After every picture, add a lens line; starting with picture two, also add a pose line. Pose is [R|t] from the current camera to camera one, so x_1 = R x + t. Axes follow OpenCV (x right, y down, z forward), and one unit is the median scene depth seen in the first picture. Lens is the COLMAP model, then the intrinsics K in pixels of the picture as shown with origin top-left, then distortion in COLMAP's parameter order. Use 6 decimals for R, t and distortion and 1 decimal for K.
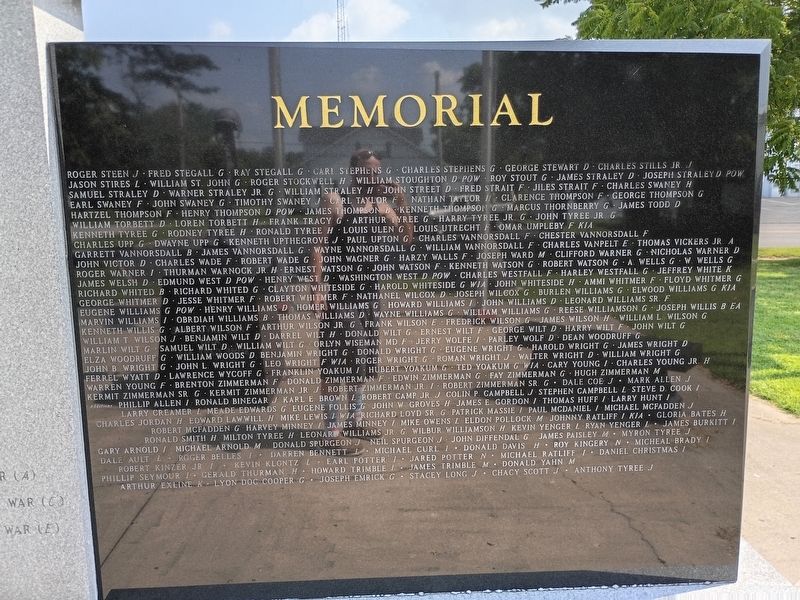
lens RADIAL K [[600.1, 0, 395.3], [0, 600.1, 297.9], [0, 0, 1]] dist [0.048152, -0.040661]
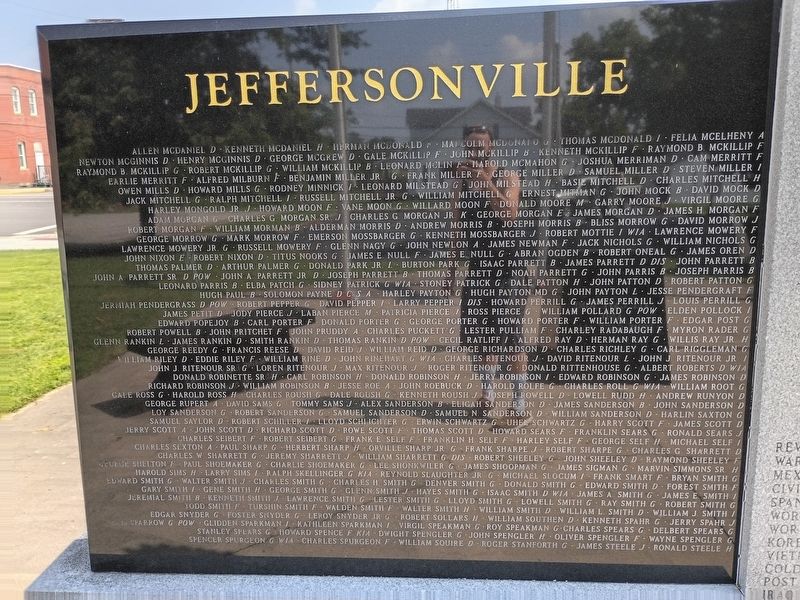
lens RADIAL K [[600.1, 0, 405.3], [0, 600.1, 292.7], [0, 0, 1]] dist [0.048152, -0.040661]
pose [[0.996114, 0.004330, -0.087965, -2.262703], [-0.001693, 0.999547, 0.030039, 0.048244], [0.088056, -0.029774, 0.995670, -0.050245]]
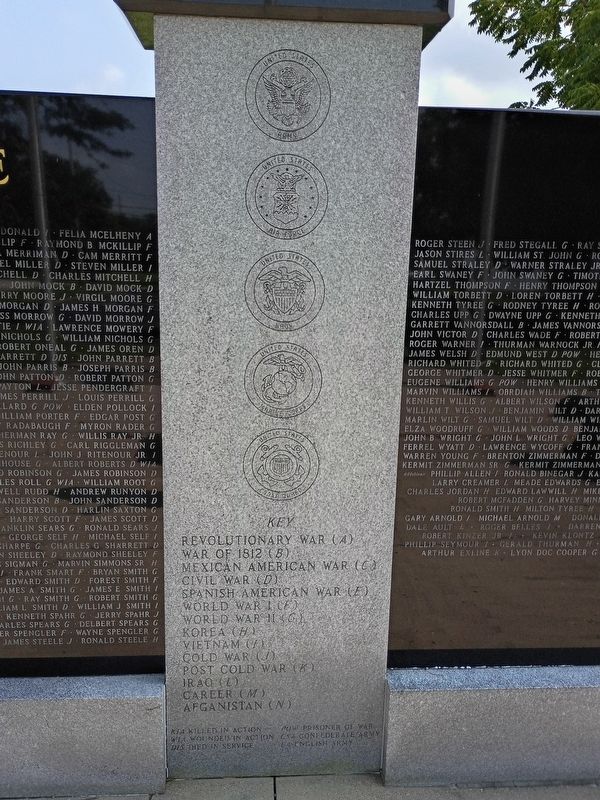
lens RADIAL K [[600.1, 0, 297.4], [0, 600.1, 396.7], [0, 0, 1]] dist [0.048152, -0.040661]
pose [[0.999119, 0.029100, 0.030231, -0.724022], [-0.030589, 0.998280, 0.050015, 0.004443], [-0.028723, -0.050896, 0.998291, 0.005239]]
